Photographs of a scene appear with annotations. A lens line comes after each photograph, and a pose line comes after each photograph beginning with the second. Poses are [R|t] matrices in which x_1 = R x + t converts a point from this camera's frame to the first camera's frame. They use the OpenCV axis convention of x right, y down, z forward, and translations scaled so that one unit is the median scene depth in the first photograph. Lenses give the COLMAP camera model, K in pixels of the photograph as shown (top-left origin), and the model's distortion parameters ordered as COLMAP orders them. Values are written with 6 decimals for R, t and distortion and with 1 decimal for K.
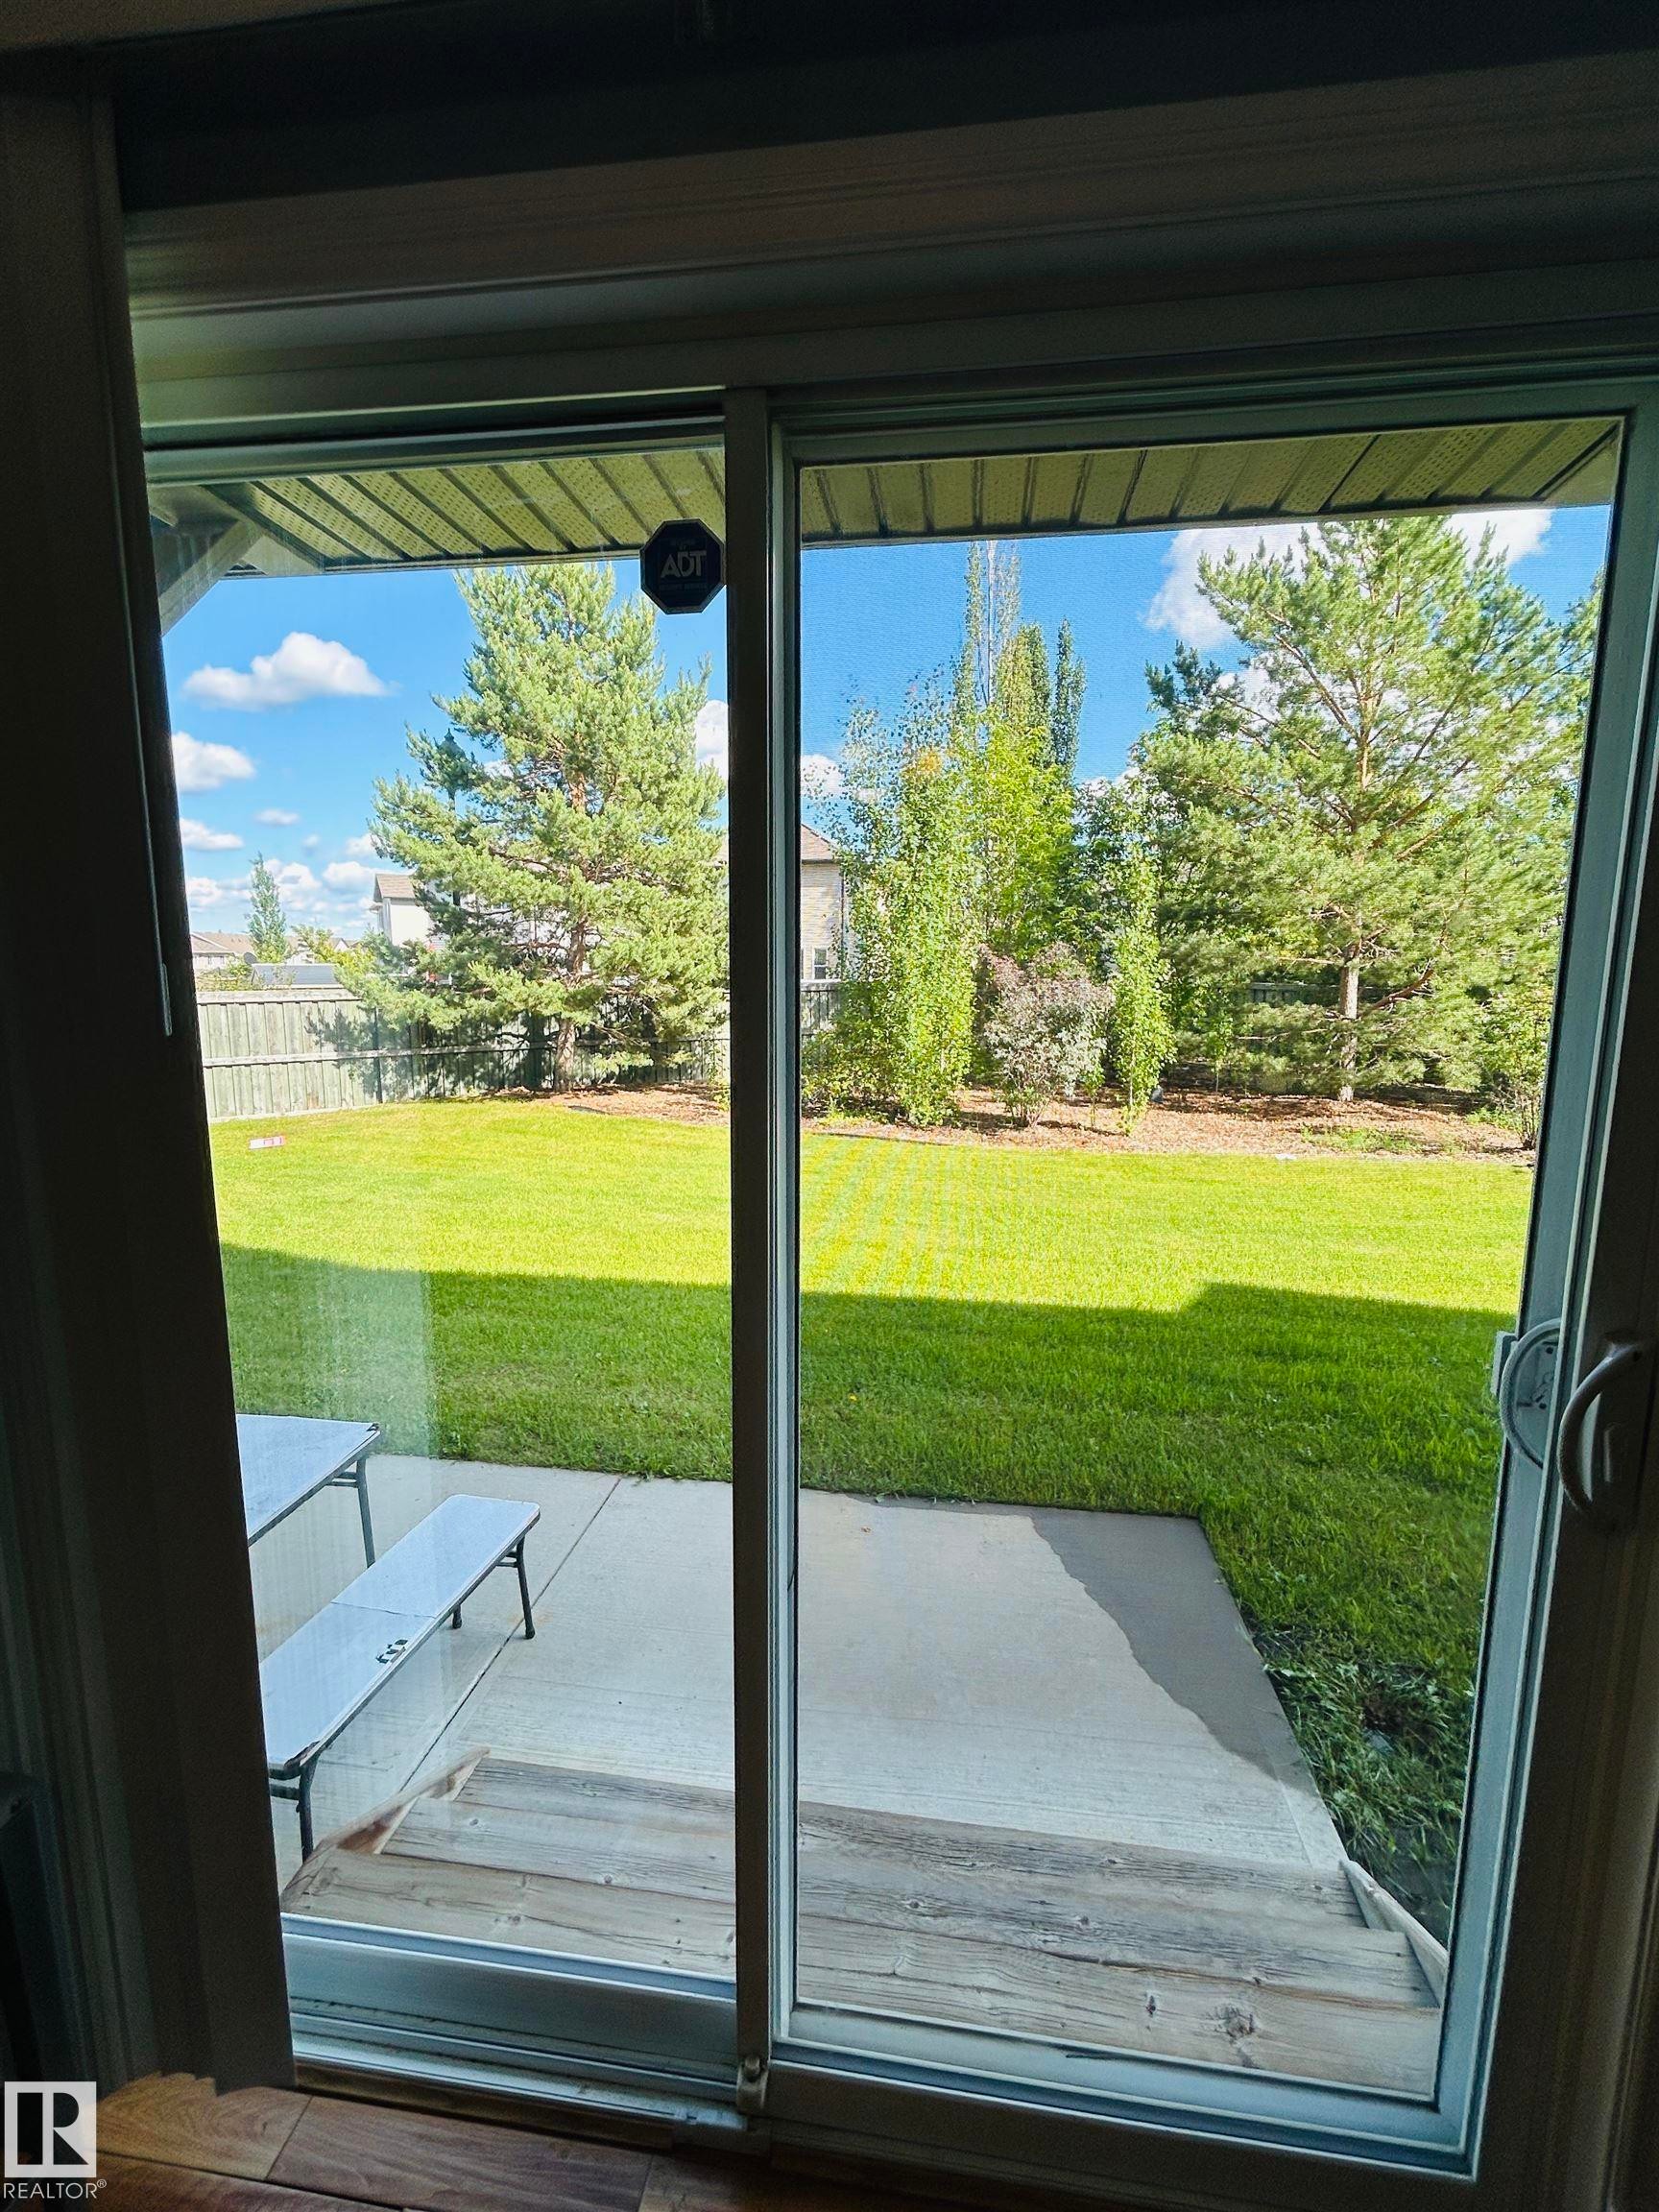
lens RADIAL K [[974.5, 0, 829.5], [0, 974.5, 1106.0], [0, 0, 1]] dist [0.000031, 0.000592]
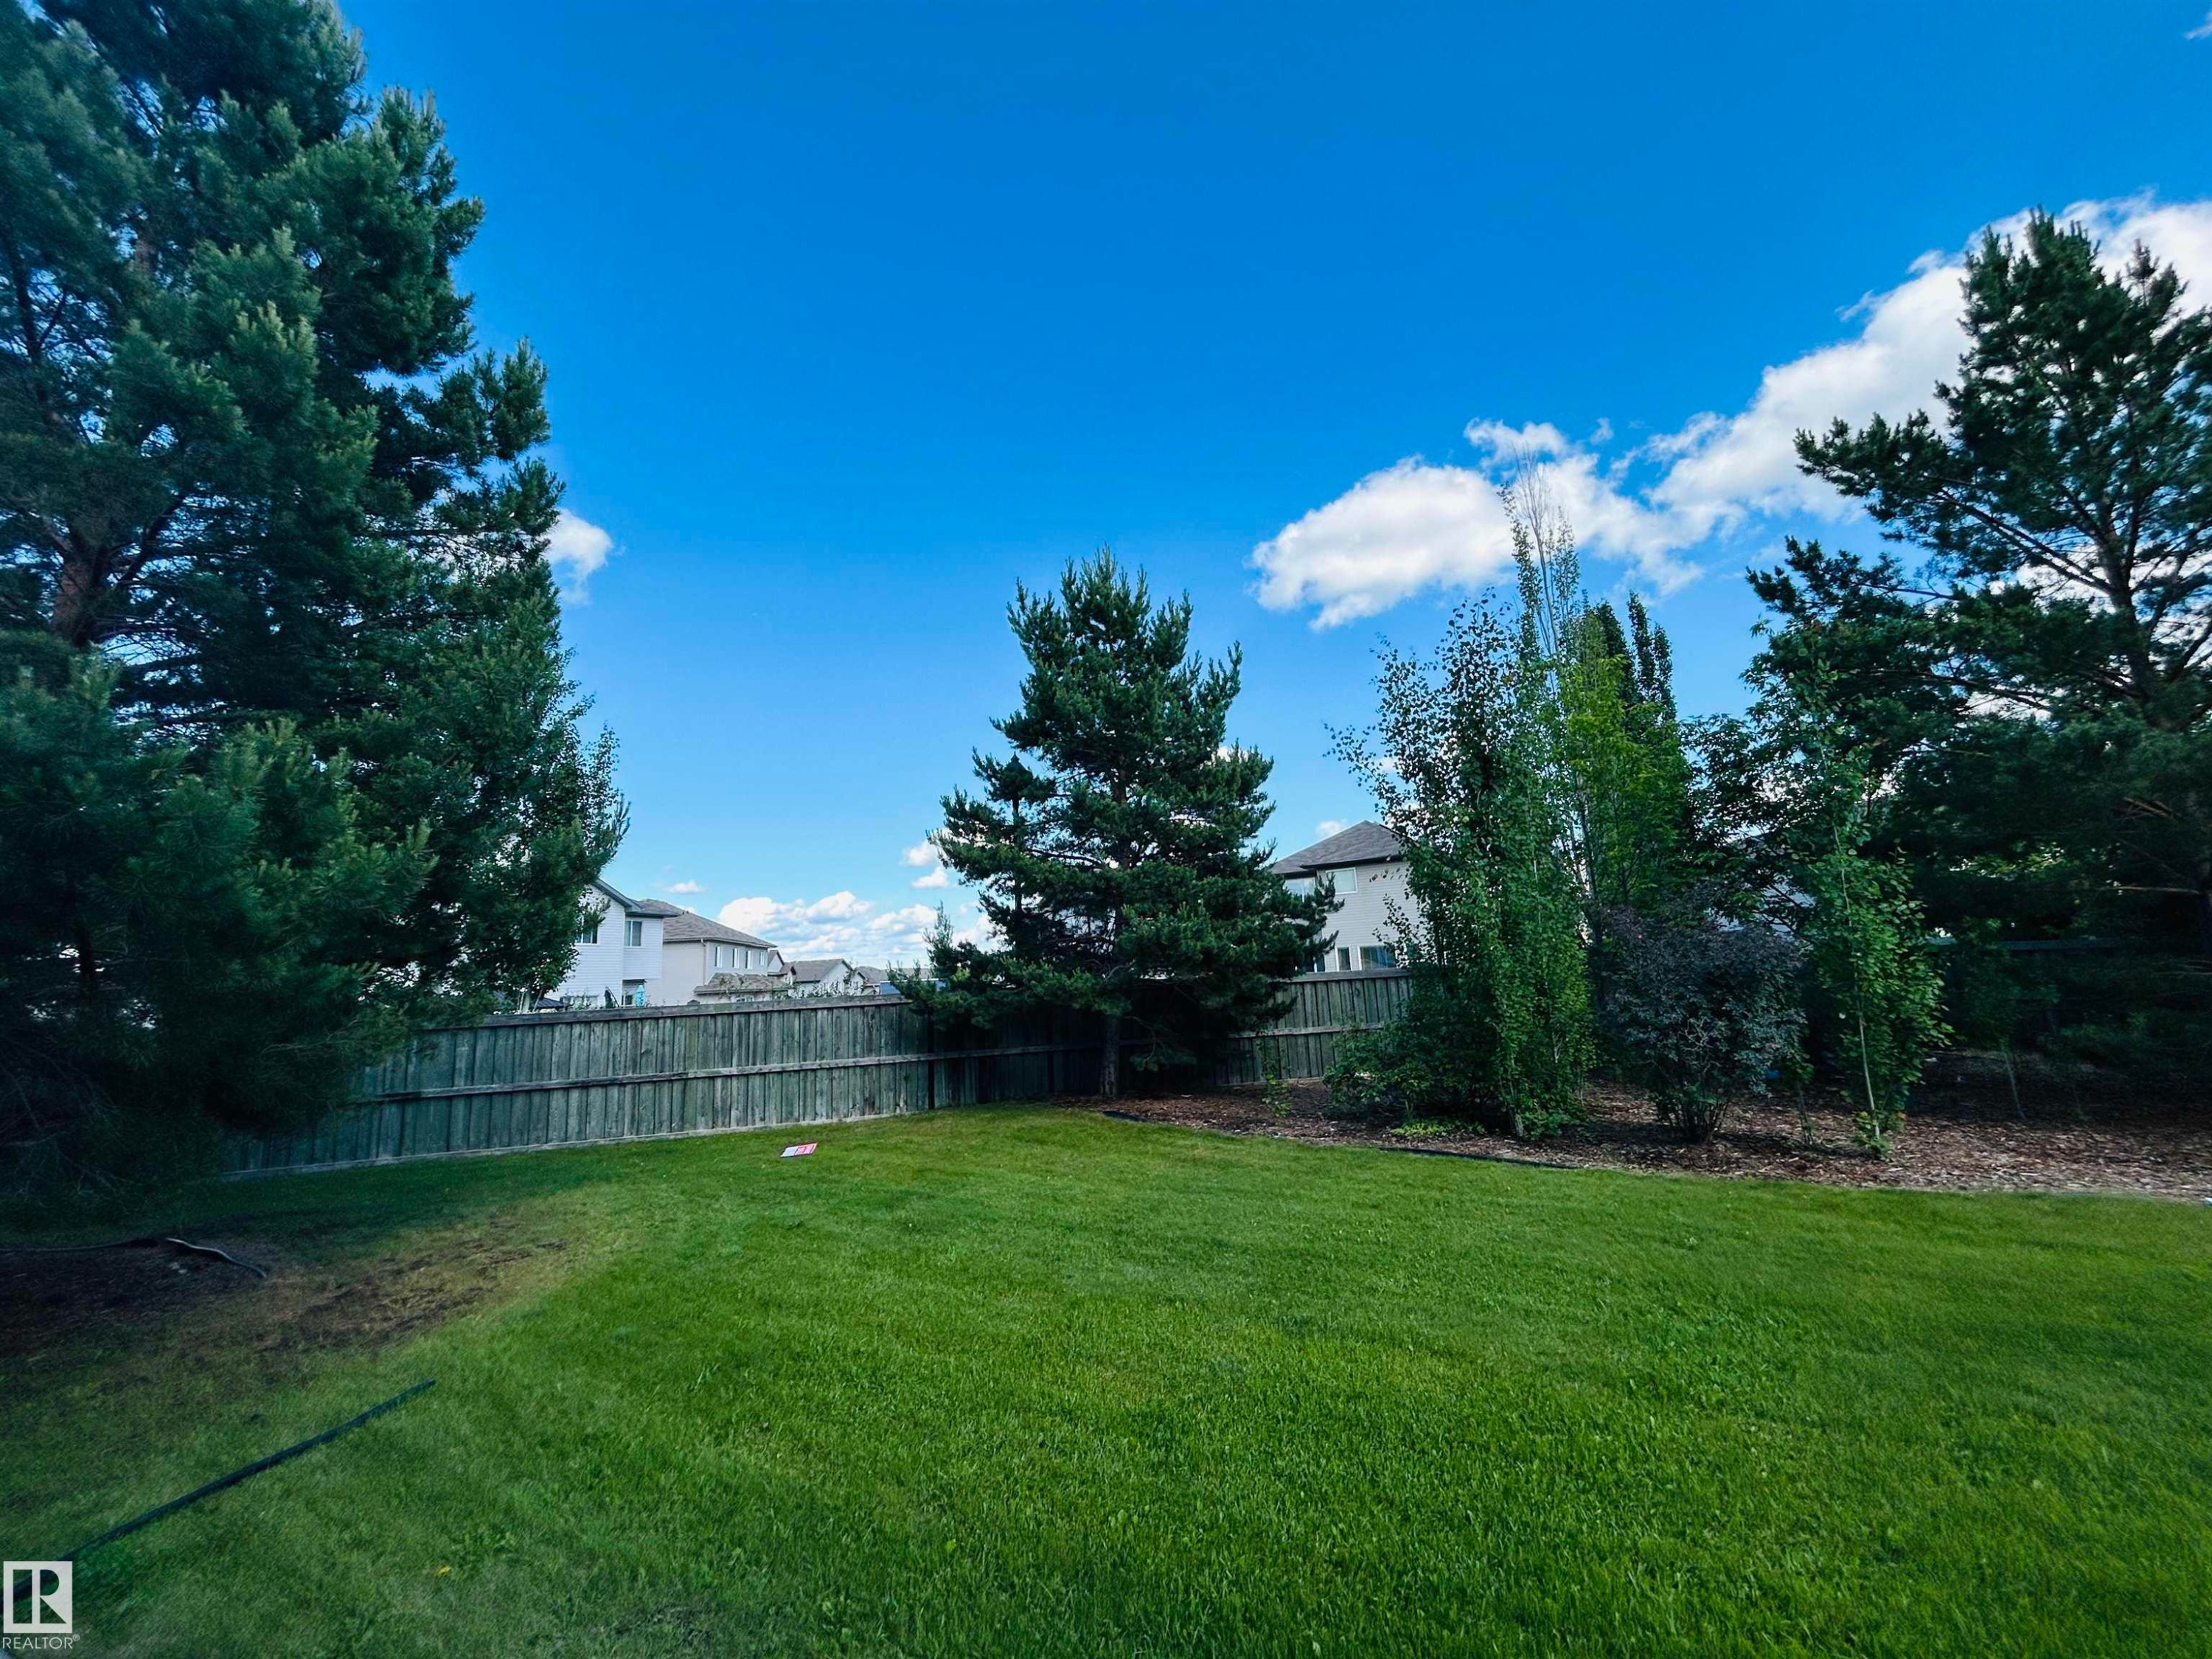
lens RADIAL K [[881.3, 0, 1106.0], [0, 881.3, 829.5], [0, 0, 1]] dist [0.000782, 0.000180]
pose [[0.934295, -0.108875, -0.339469, 0.042246], [-0.000103, 0.952142, -0.305656, 0.001219], [0.356501, 0.285608, 0.889570, 0.207651]]
